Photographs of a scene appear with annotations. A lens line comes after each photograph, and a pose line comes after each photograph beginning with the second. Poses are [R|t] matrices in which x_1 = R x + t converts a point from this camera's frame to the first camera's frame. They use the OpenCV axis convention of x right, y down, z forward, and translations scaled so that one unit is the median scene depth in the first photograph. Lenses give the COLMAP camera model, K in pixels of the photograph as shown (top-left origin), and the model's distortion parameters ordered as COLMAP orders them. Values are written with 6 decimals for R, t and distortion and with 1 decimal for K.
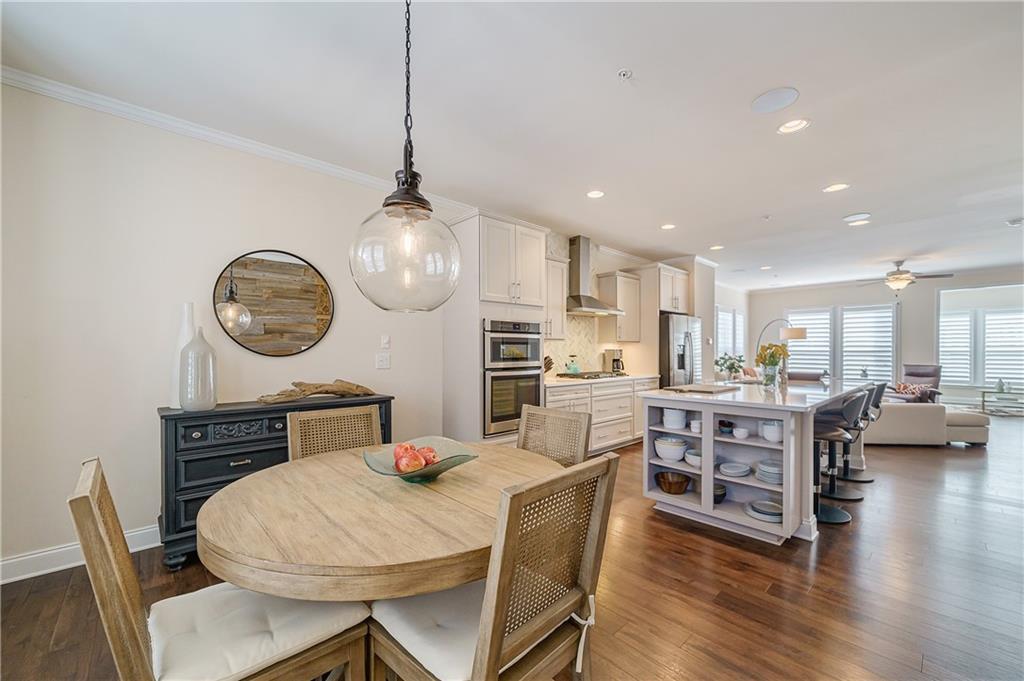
lens RADIAL K [[413.7, 0, 512.6], [0, 413.7, 353.2], [0, 0, 1]] dist [-0.002989, 0.000012]
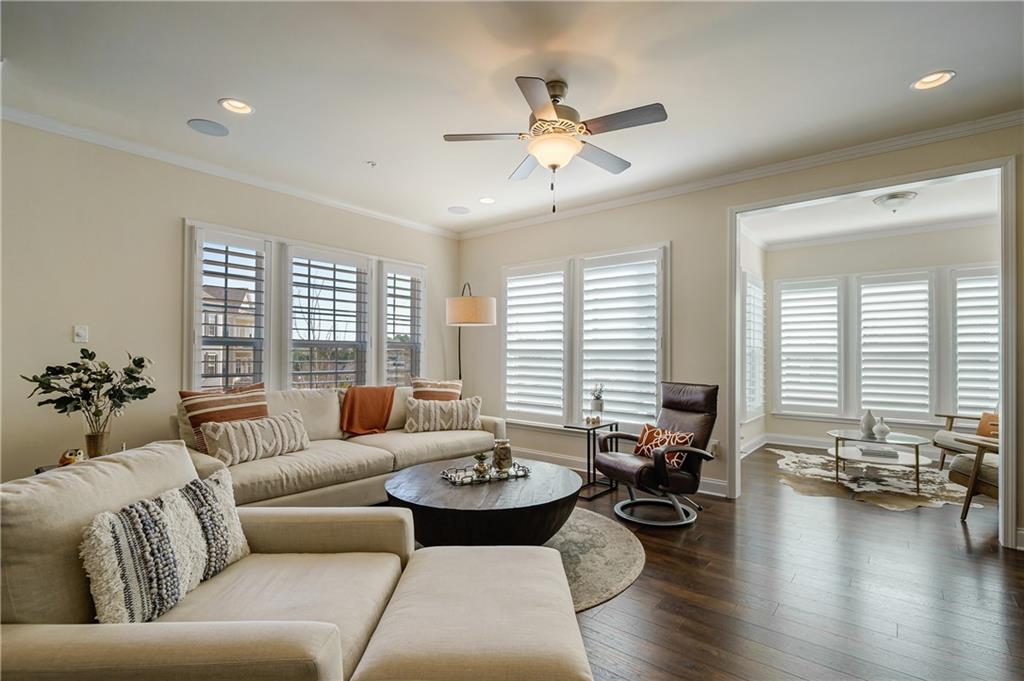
lens RADIAL K [[464.8, 0, 517.1], [0, 464.8, 354.5], [0, 0, 1]] dist [0.002462, 0.000285]
pose [[0.988738, 0.008236, 0.149430, 0.984540], [-0.007291, 0.999950, -0.006868, 0.004450], [-0.149479, 0.005701, 0.988748, 0.740230]]
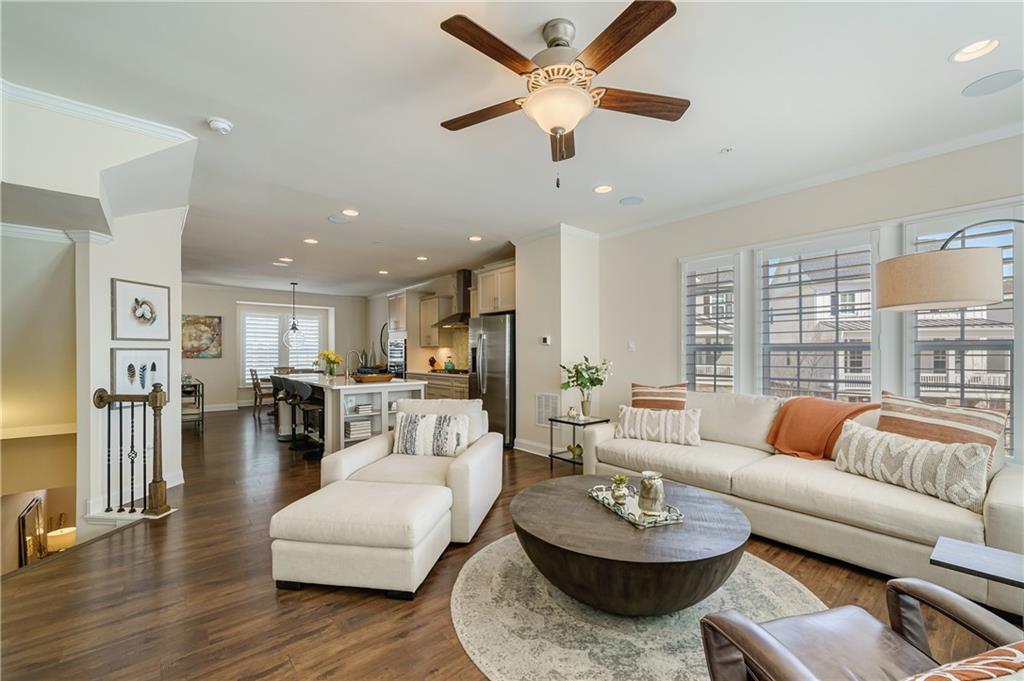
lens RADIAL K [[413.7, 0, 512.6], [0, 413.7, 353.2], [0, 0, 1]] dist [-0.002989, 0.000012]
pose [[-0.053941, -0.003441, -0.998538, 1.393329], [-0.004309, 0.999986, -0.003214, -0.003350], [0.998535, 0.004129, -0.053955, 1.140400]]
